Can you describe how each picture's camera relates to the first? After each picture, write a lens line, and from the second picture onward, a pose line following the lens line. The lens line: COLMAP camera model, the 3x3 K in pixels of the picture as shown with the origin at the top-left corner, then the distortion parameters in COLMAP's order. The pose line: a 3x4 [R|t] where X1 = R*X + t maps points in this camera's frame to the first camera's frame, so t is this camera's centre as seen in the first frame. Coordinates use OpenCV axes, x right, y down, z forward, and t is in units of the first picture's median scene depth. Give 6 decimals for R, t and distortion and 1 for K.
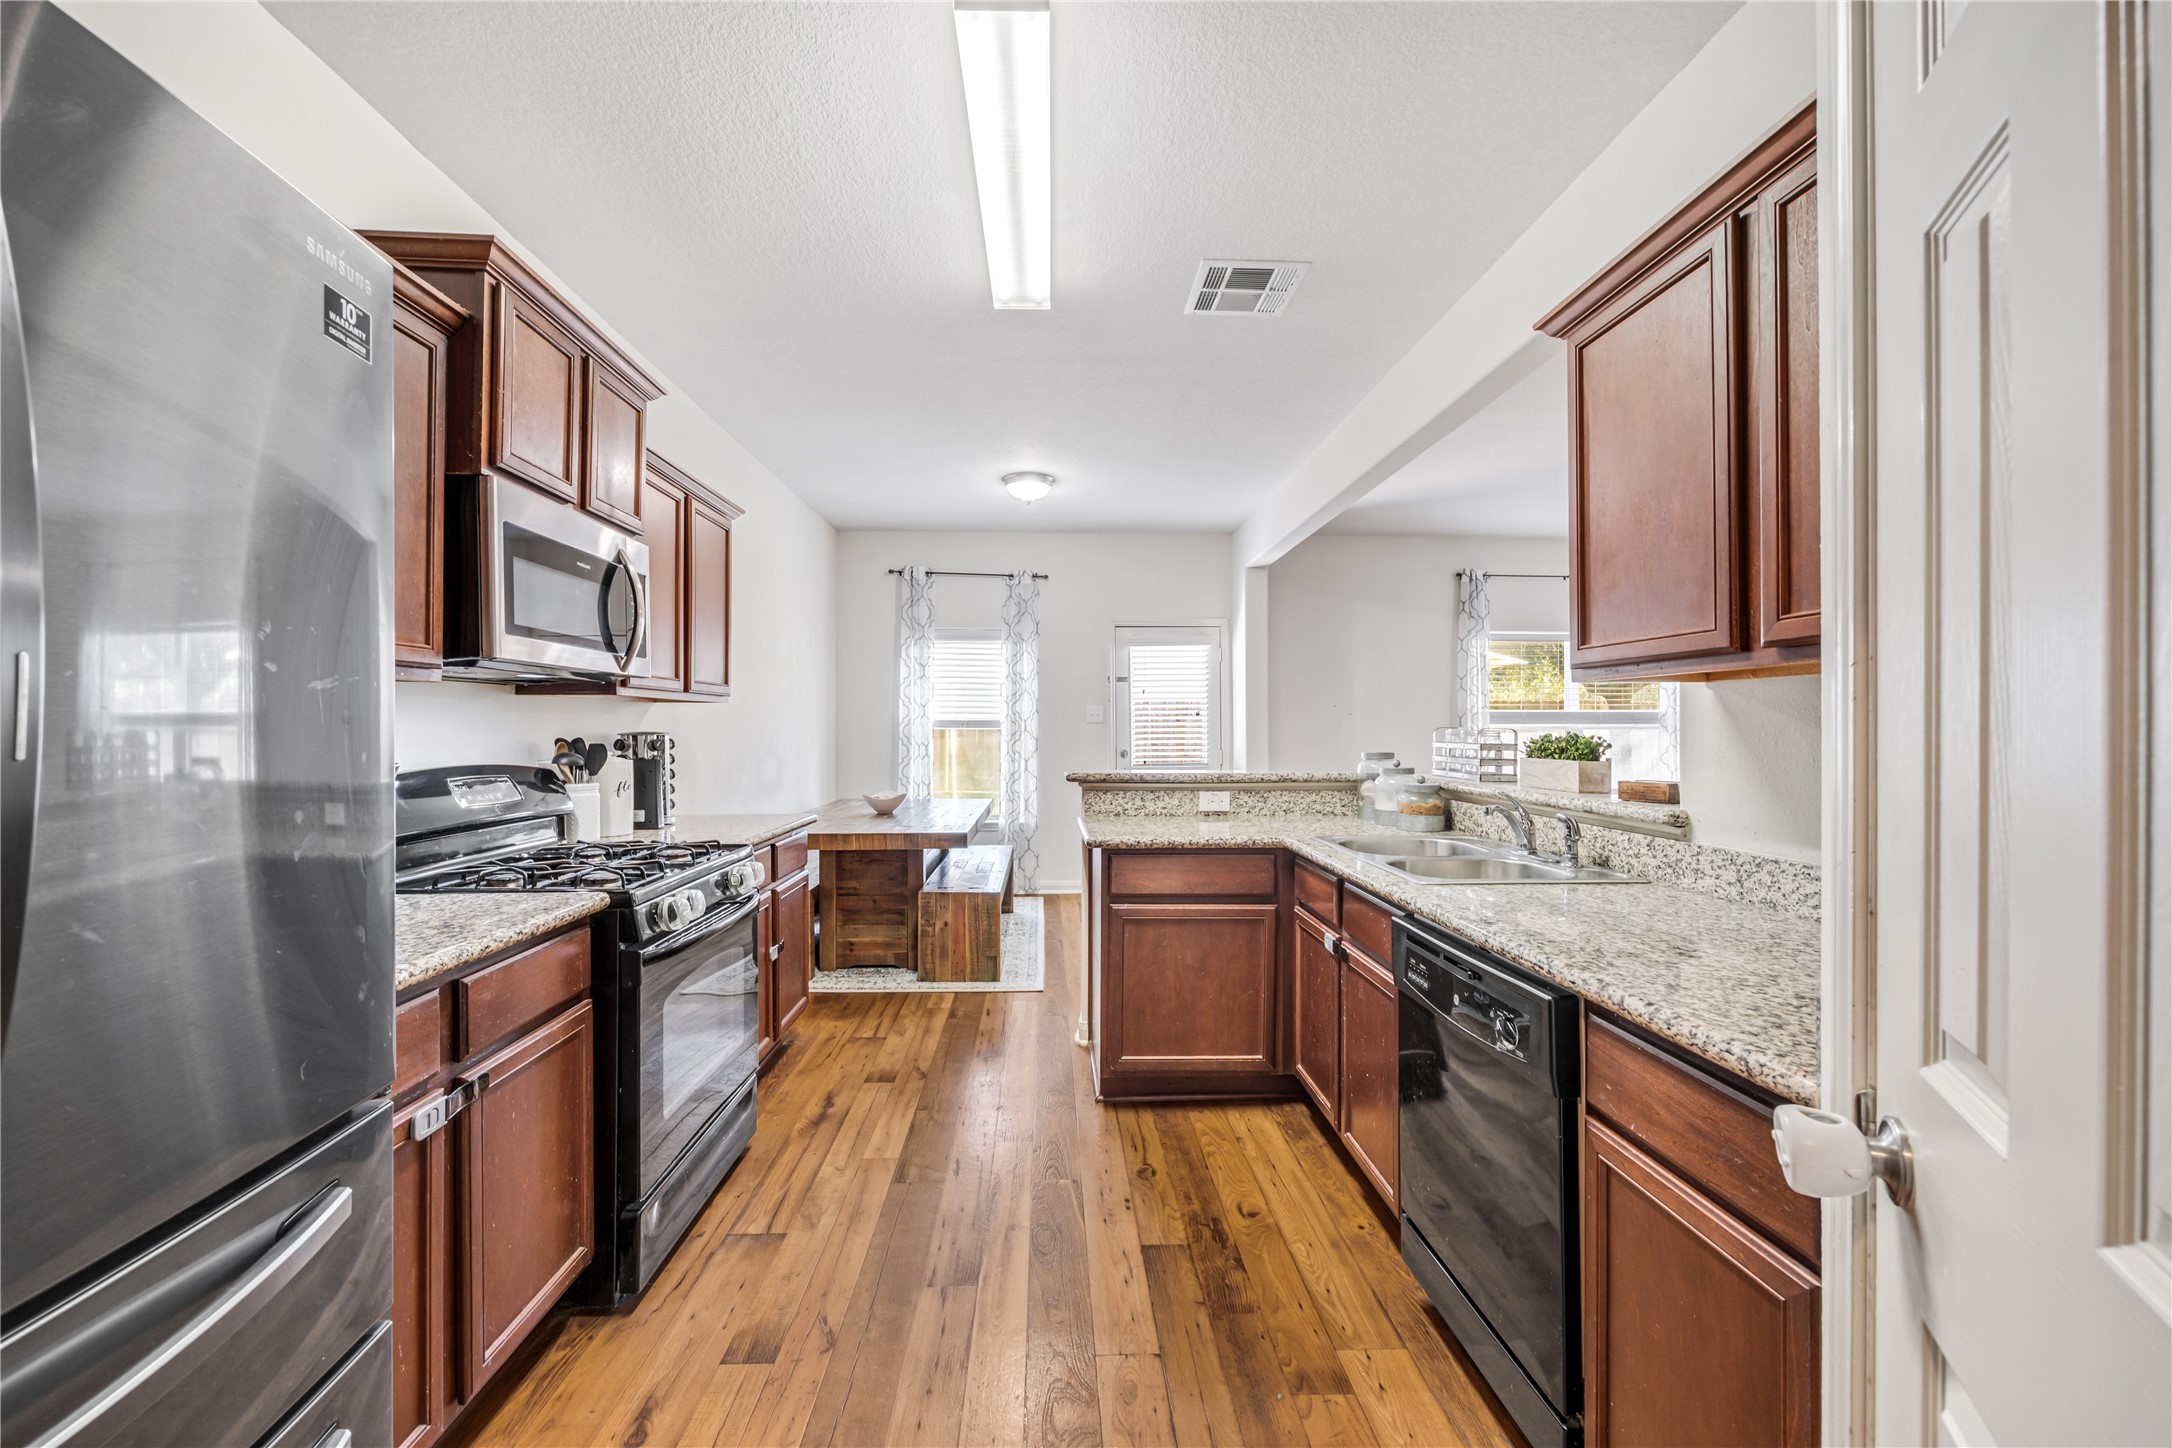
lens RADIAL K [[865.9, 0, 1089.3], [0, 865.9, 719.2], [0, 0, 1]] dist [0.001943, 0.000029]
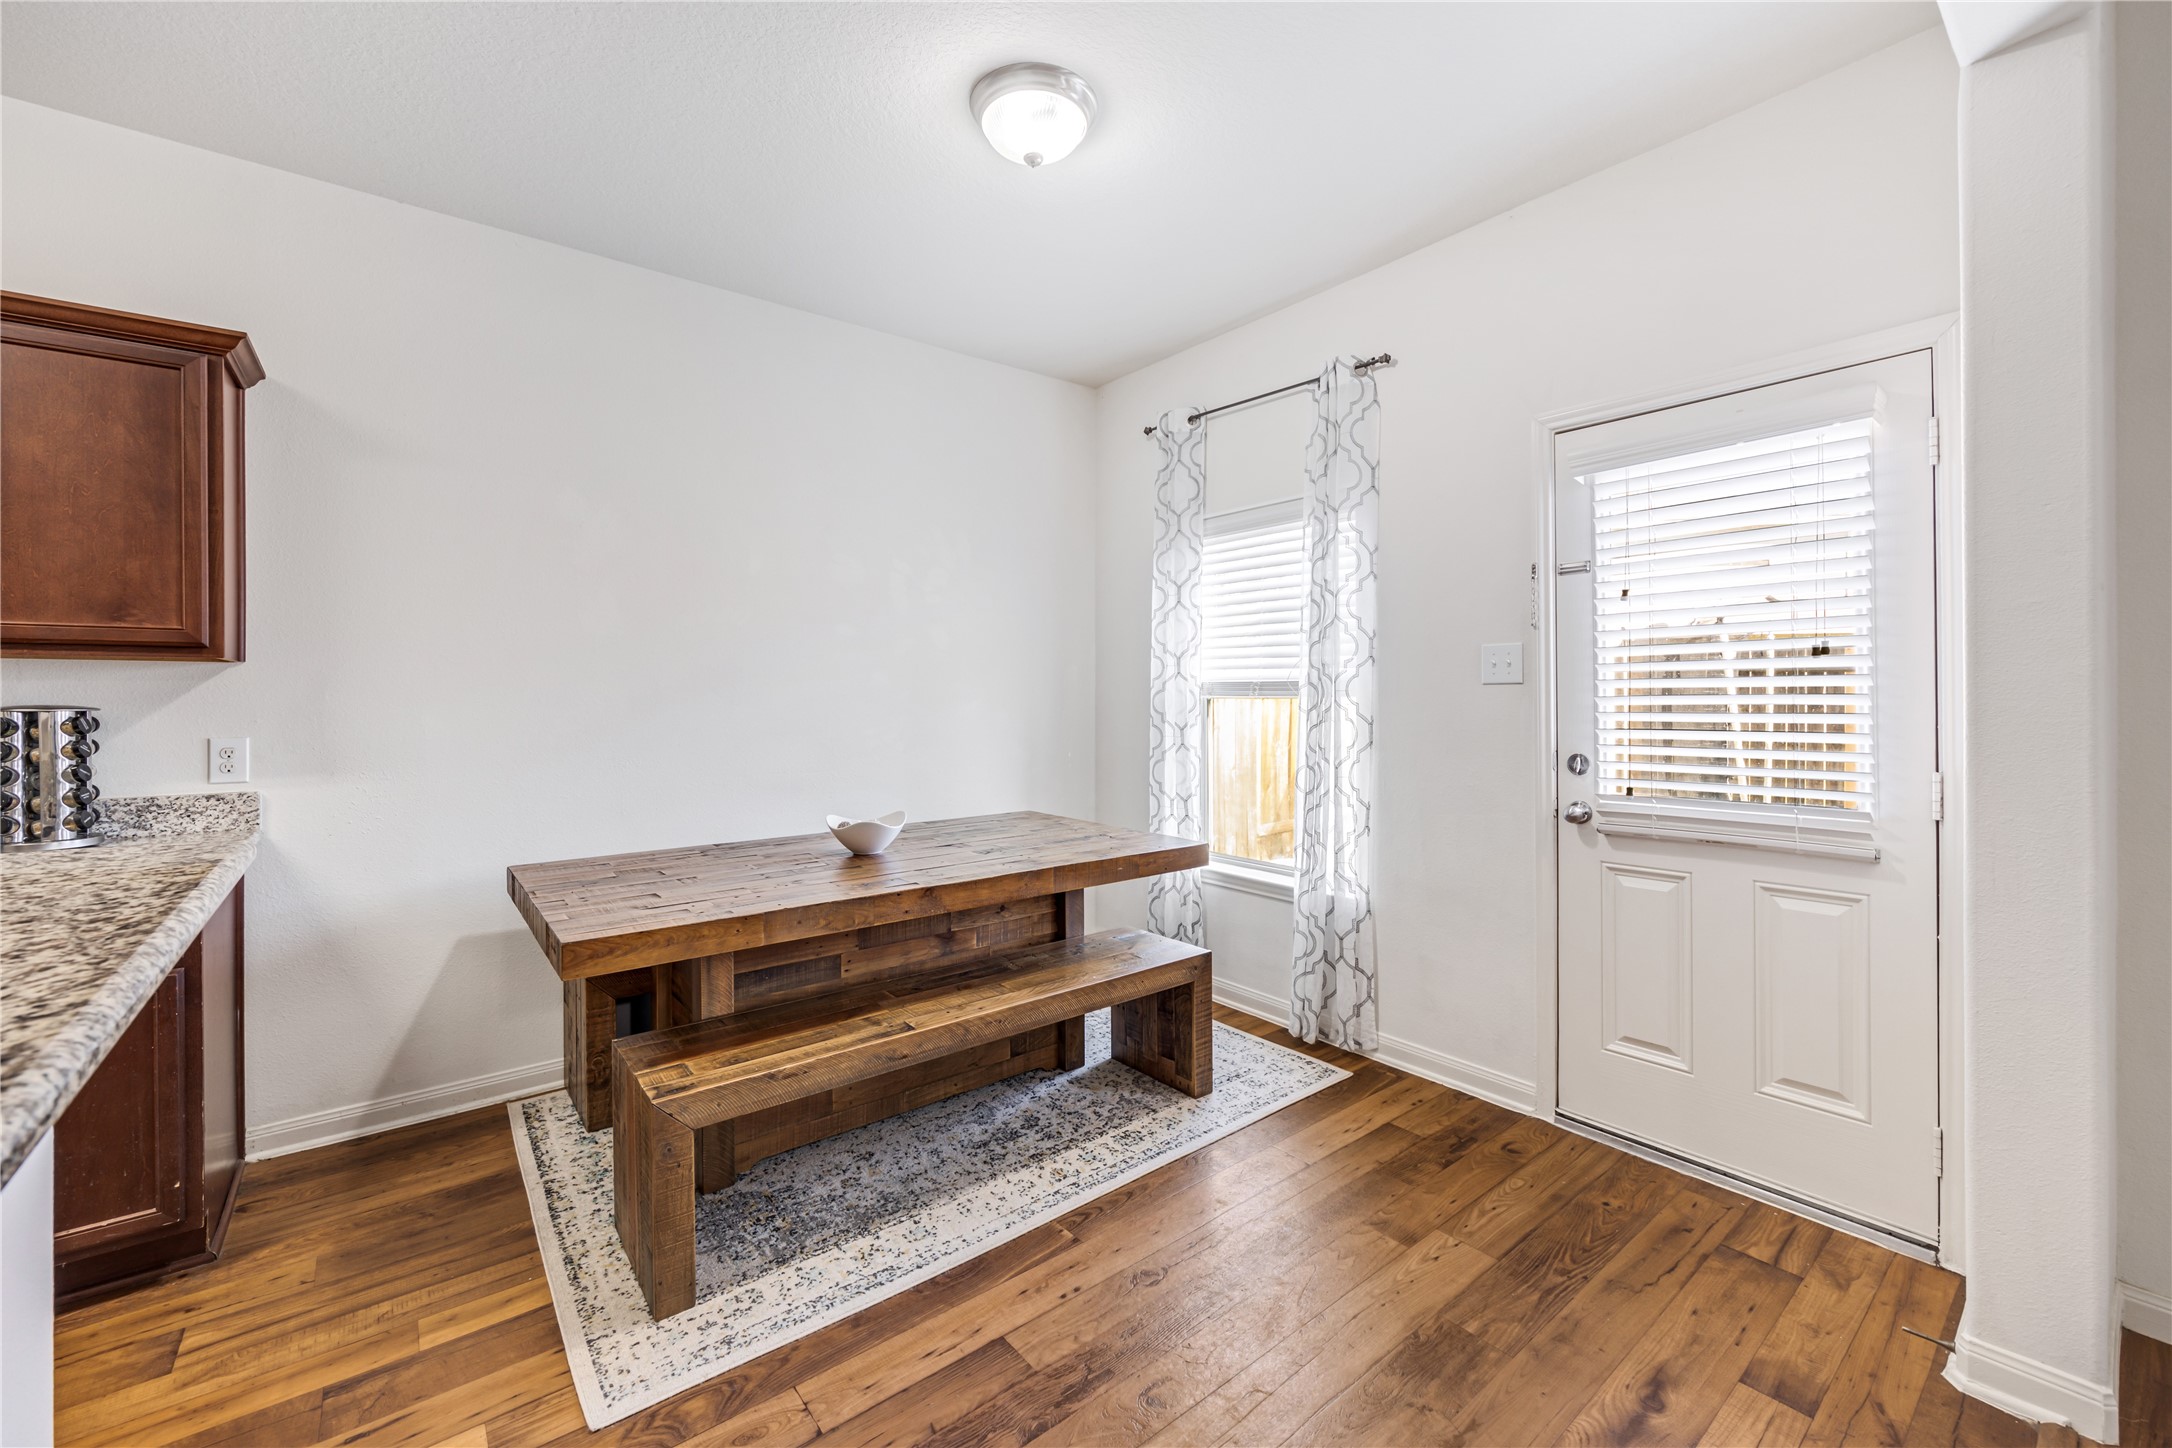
lens RADIAL K [[865.9, 0, 1092.8], [0, 865.9, 706.5], [0, 0, 1]] dist [0.001943, 0.000029]
pose [[0.599082, 0.005743, -0.800667, 0.223162], [0.000585, 0.999971, 0.007610, 0.012323], [0.800687, -0.005028, 0.599061, 0.617244]]
